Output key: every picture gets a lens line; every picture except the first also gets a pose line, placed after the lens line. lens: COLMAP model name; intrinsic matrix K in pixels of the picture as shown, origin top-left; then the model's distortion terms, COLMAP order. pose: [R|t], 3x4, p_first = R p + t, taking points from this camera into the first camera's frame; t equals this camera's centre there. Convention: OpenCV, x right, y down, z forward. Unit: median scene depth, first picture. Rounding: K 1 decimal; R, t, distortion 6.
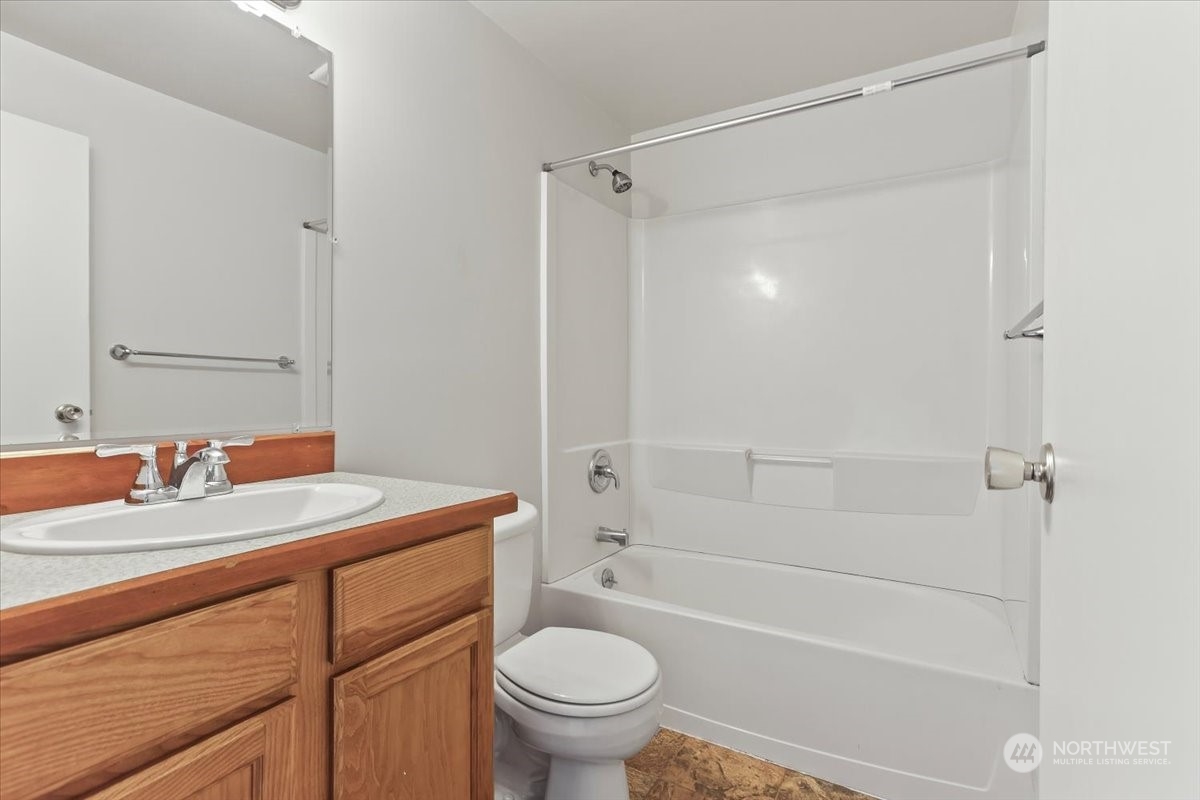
lens RADIAL K [[572.1, 0, 596.4], [0, 572.1, 401.3], [0, 0, 1]] dist [0.000746, 0.004688]
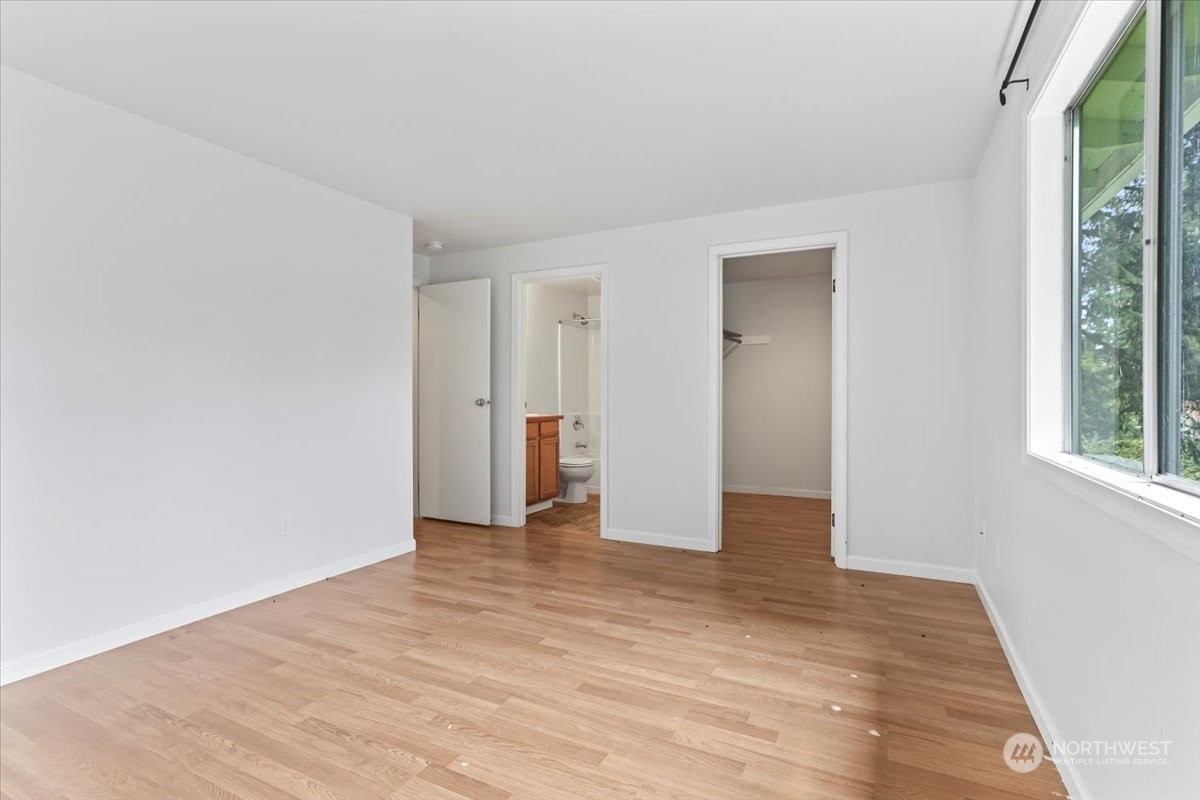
lens RADIAL K [[572.1, 0, 597.2], [0, 572.1, 404.9], [0, 0, 1]] dist [0.000746, 0.004688]
pose [[0.998471, -0.002208, 0.055228, -0.058157], [0.001897, 0.999982, 0.005692, 0.019670], [-0.055240, -0.005578, 0.998458, -2.086172]]
